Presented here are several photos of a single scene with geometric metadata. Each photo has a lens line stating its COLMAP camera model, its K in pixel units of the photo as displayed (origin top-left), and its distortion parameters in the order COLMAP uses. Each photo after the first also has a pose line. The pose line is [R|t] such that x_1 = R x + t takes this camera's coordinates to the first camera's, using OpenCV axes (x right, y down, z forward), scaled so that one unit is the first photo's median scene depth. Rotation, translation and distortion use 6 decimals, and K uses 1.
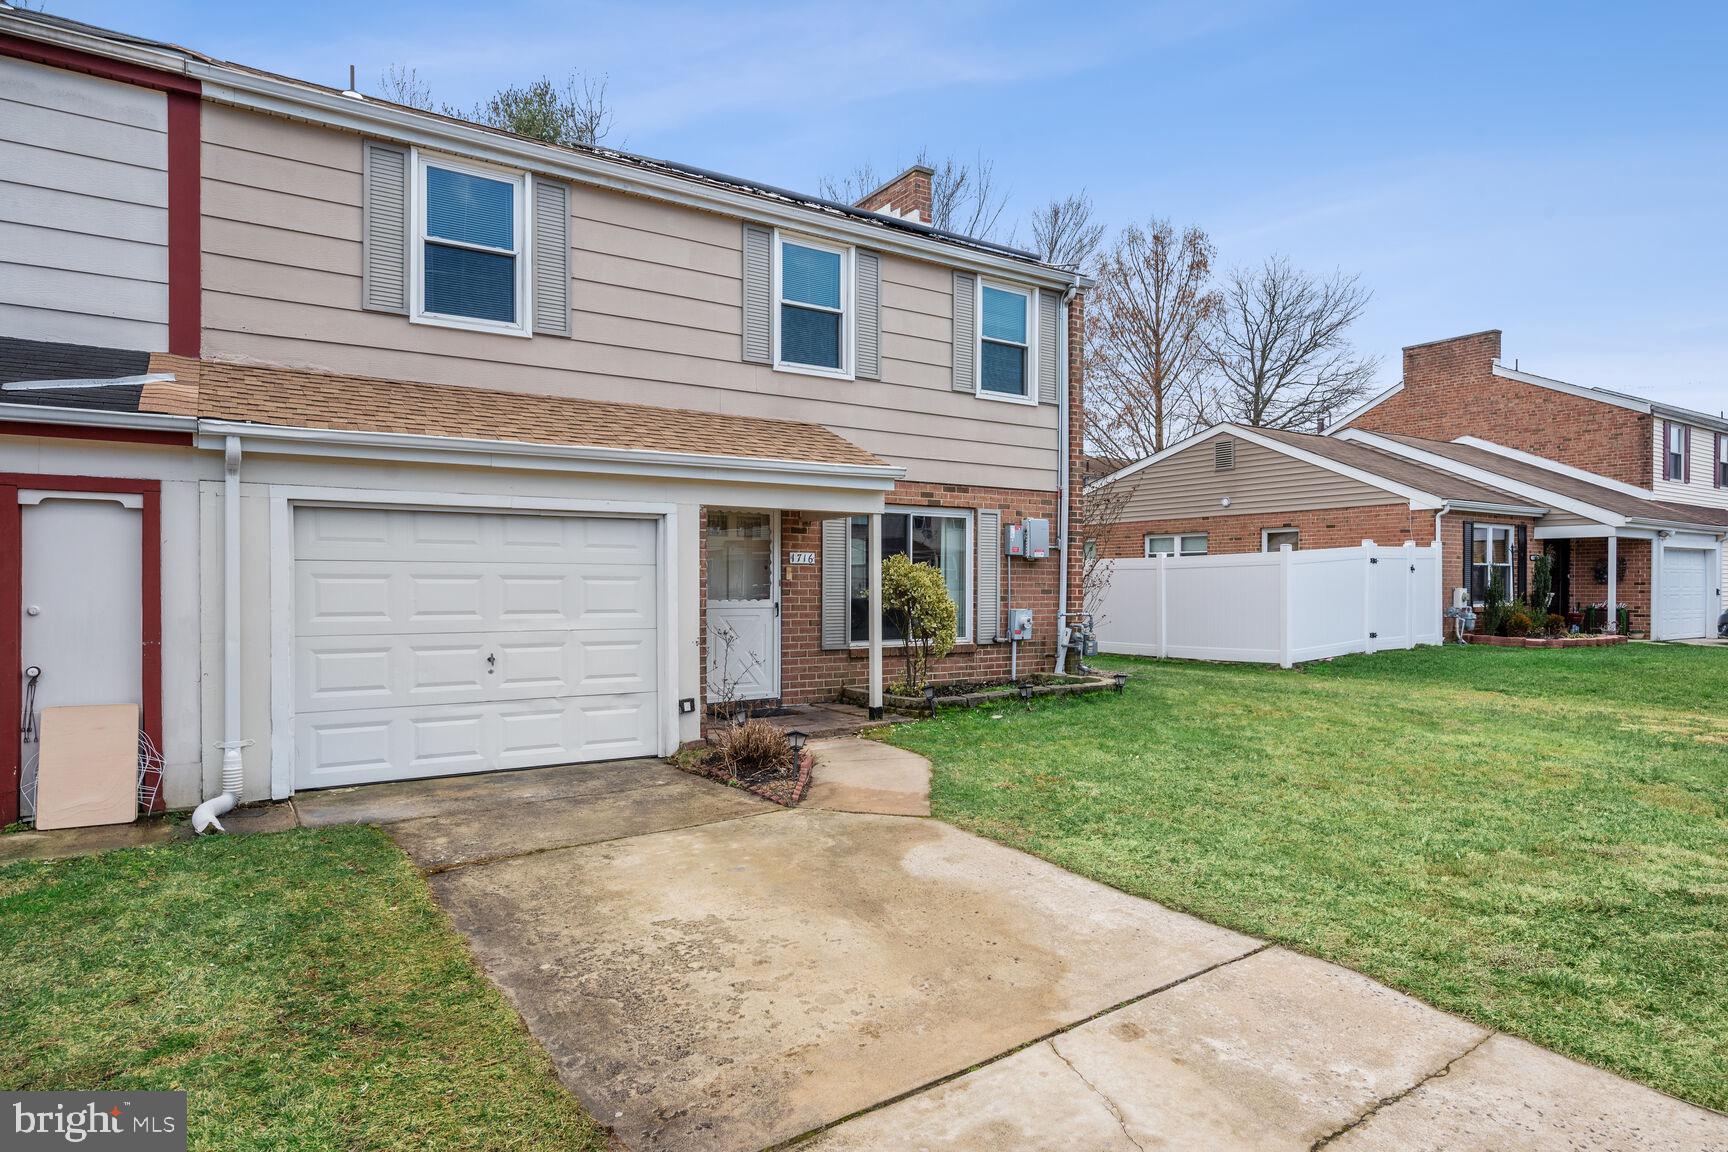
lens RADIAL K [[975.8, 0, 867.8], [0, 975.8, 589.3], [0, 0, 1]] dist [-0.000731, -0.001792]
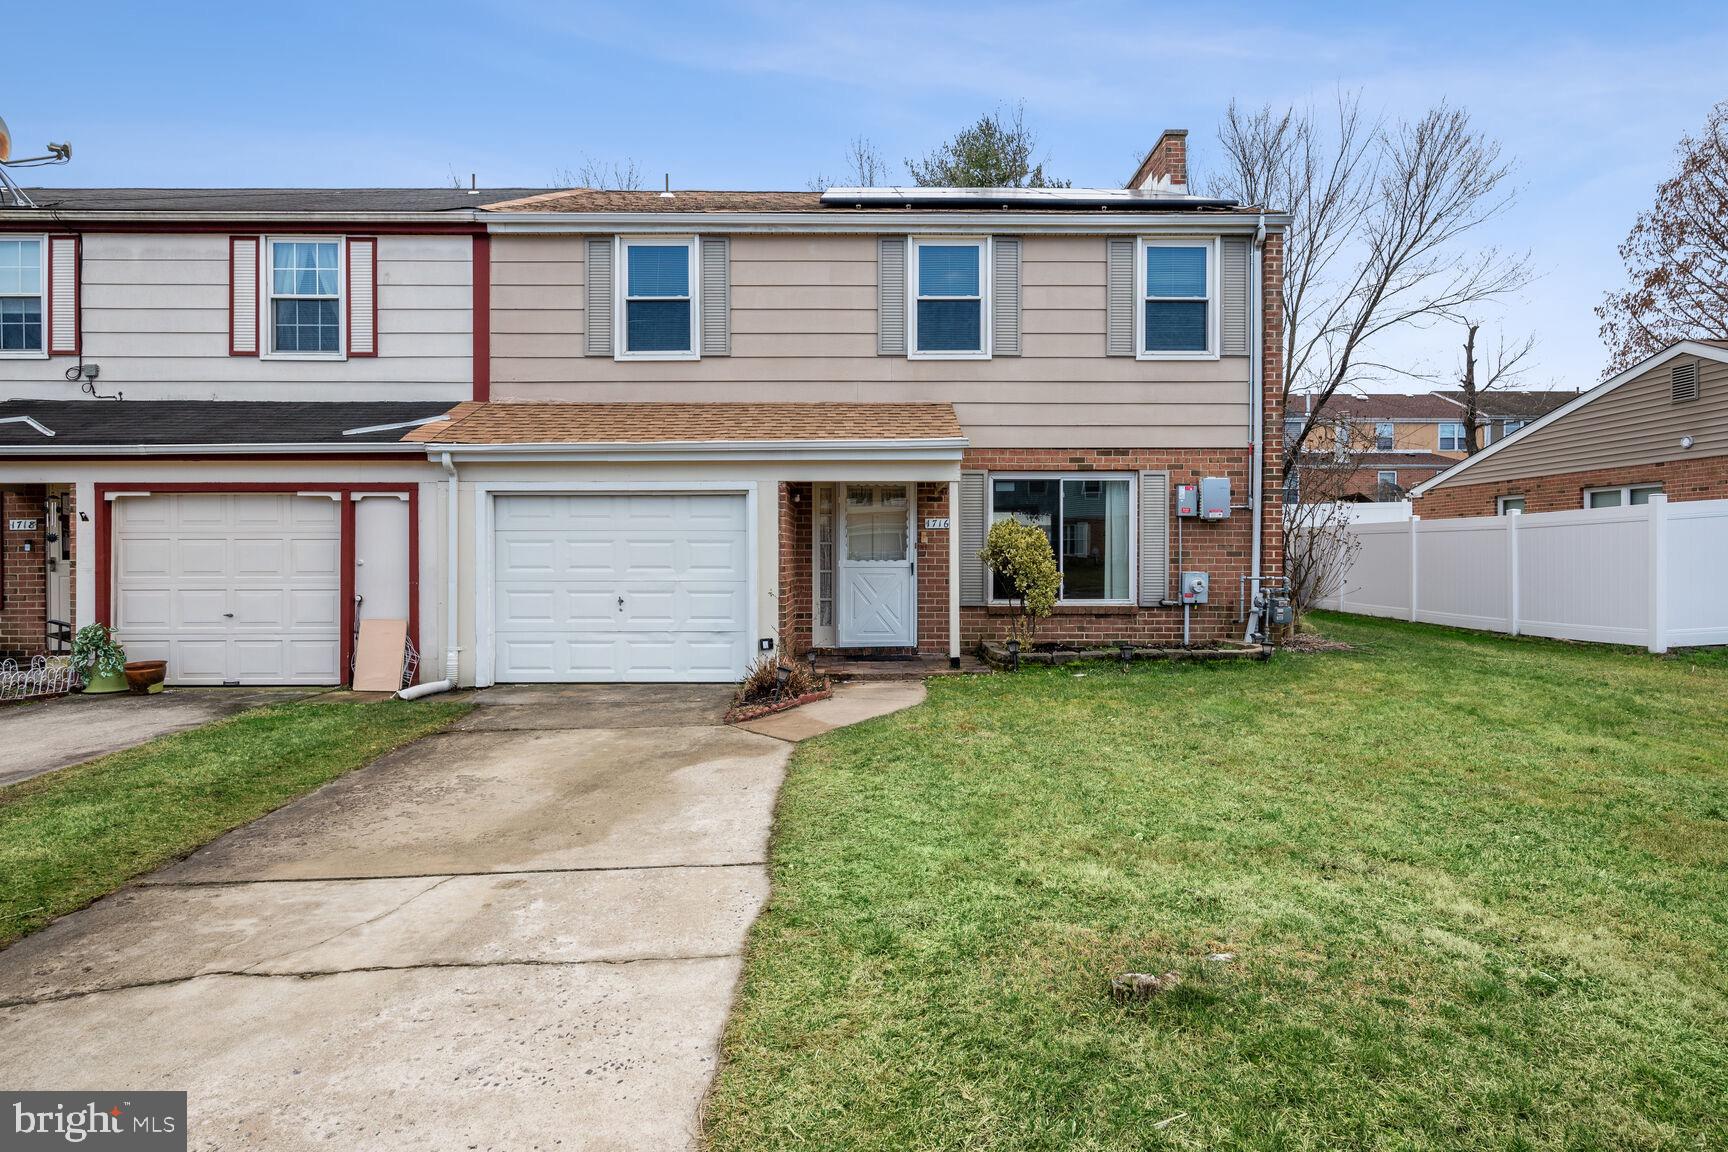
lens RADIAL K [[903.0, 0, 874.9], [0, 903.0, 557.3], [0, 0, 1]] dist [-0.002295, 0.000186]
pose [[0.843168, -0.000869, -0.537650, 0.449179], [-0.000200, 0.999998, -0.001930, 0.009385], [0.537650, 0.001735, 0.843166, 0.089264]]
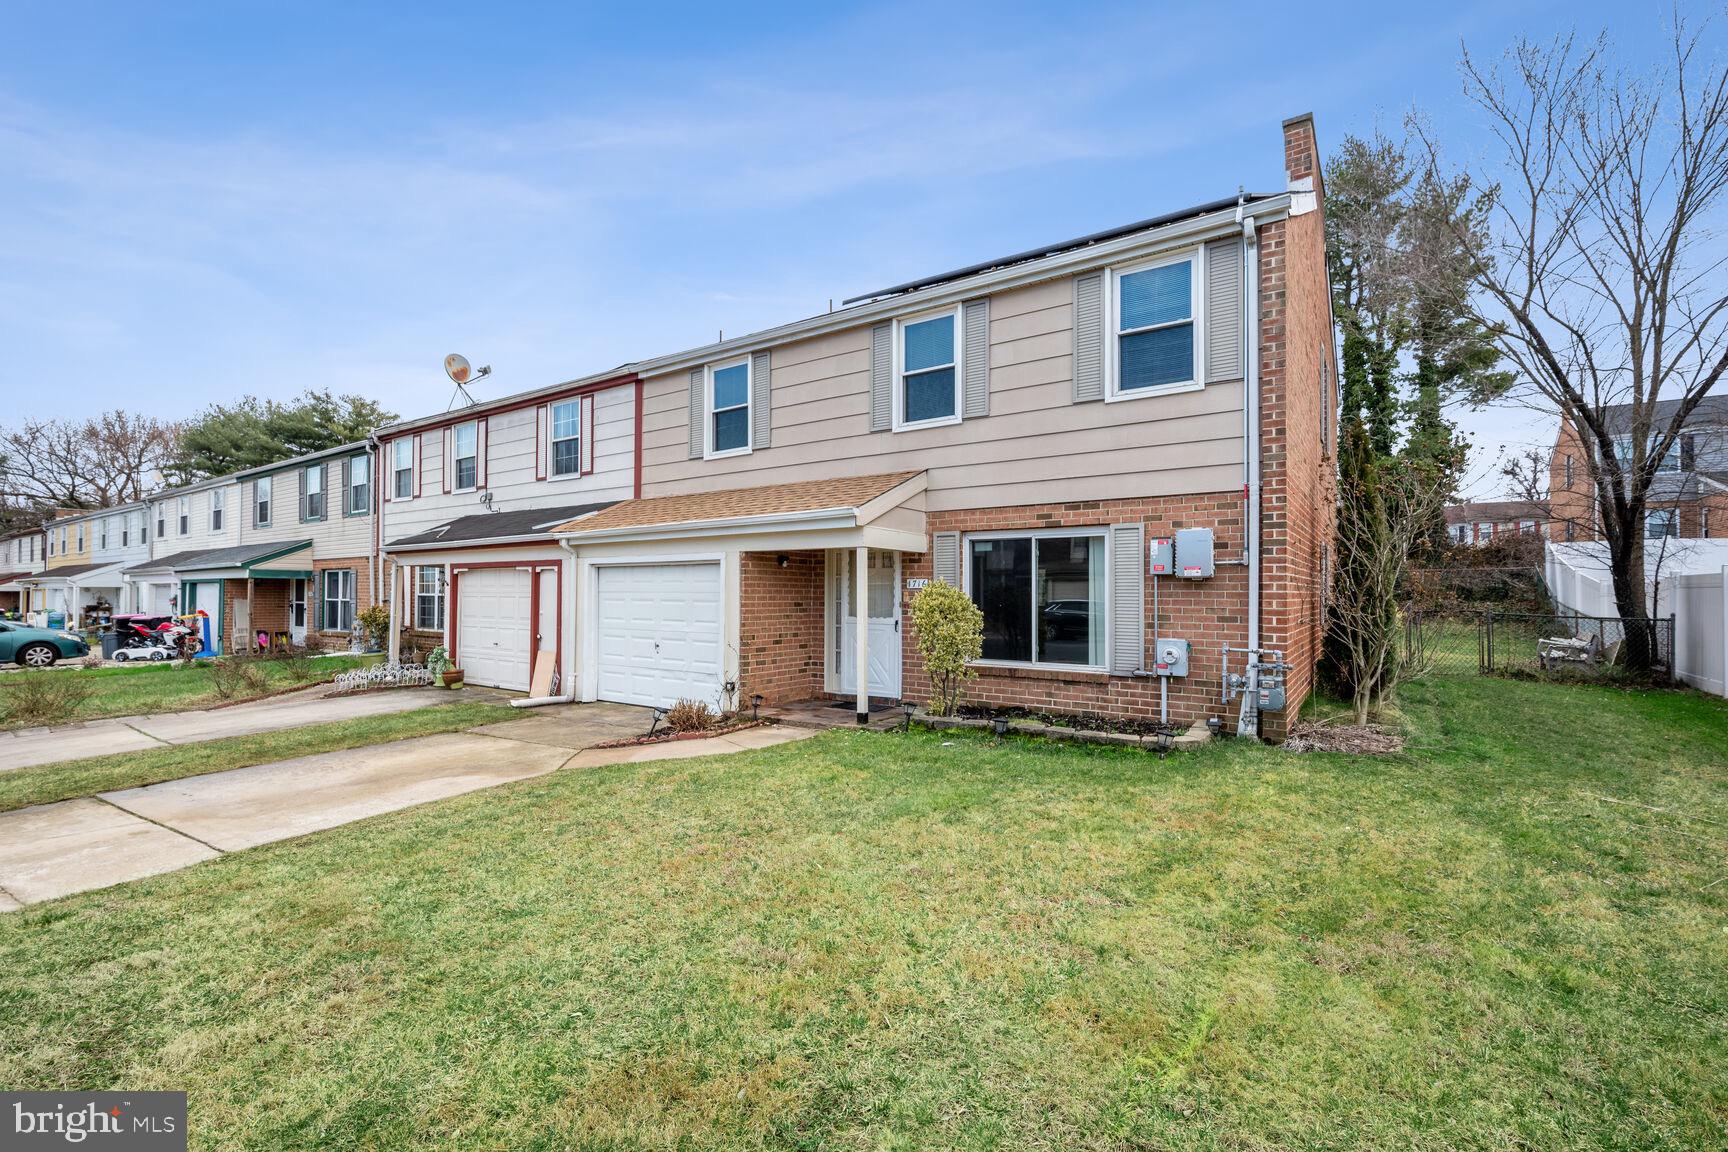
lens RADIAL K [[765.1, 0, 865.8], [0, 765.1, 574.8], [0, 0, 1]] dist [0.005886, 0.001056]
pose [[0.365920, -0.018339, -0.930466, 0.810848], [-0.004461, 0.999760, -0.021459, -0.023354], [0.930636, 0.012003, 0.365750, 0.626892]]
